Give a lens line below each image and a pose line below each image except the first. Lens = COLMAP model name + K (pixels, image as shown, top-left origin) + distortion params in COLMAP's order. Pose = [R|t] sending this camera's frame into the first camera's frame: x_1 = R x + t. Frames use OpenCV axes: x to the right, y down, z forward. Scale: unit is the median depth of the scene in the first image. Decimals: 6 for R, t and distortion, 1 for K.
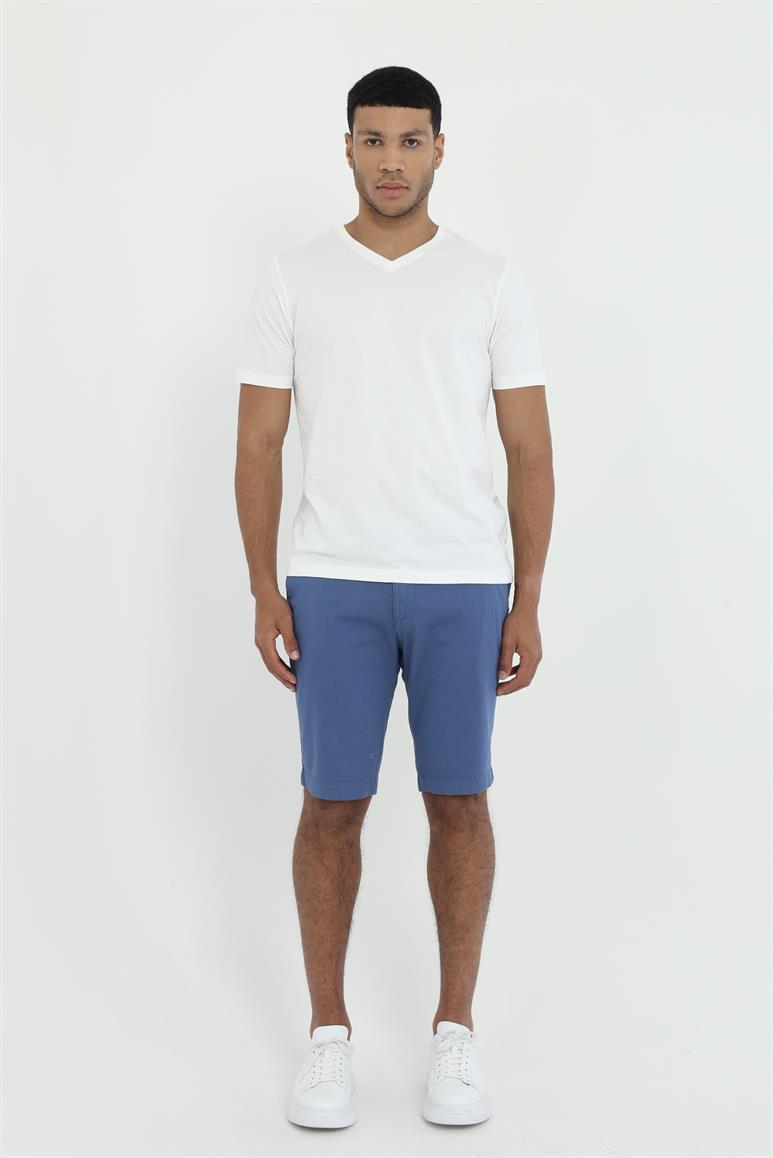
lens RADIAL K [[2016.6, 0, 392.0], [0, 2016.6, 579.2], [0, 0, 1]] dist [0.086546, 0.000000]
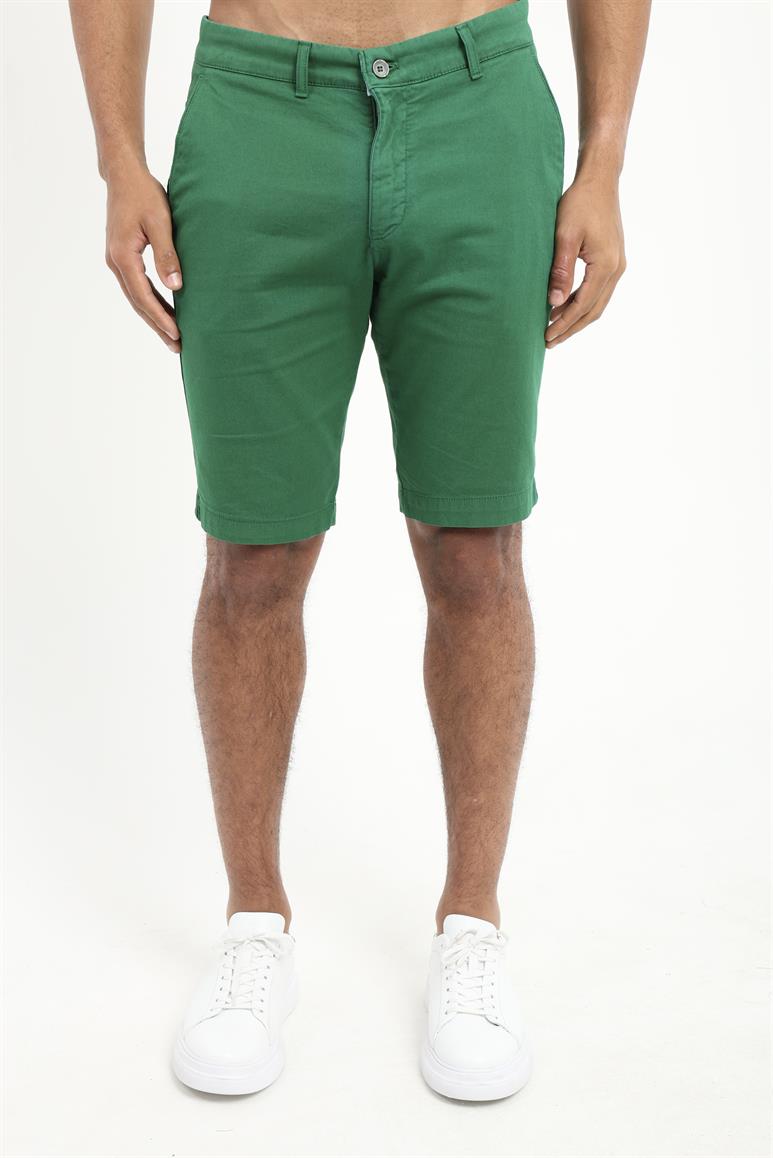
lens RADIAL K [[1821.0, 0, 393.0], [0, 1821.0, 587.3], [0, 0, 1]] dist [-0.164701, 0.000000]
pose [[0.999881, -0.014488, -0.005351, 0.012284], [0.014806, 0.997765, 0.065167, 0.089941], [0.004395, -0.065239, 0.997860, 0.499534]]
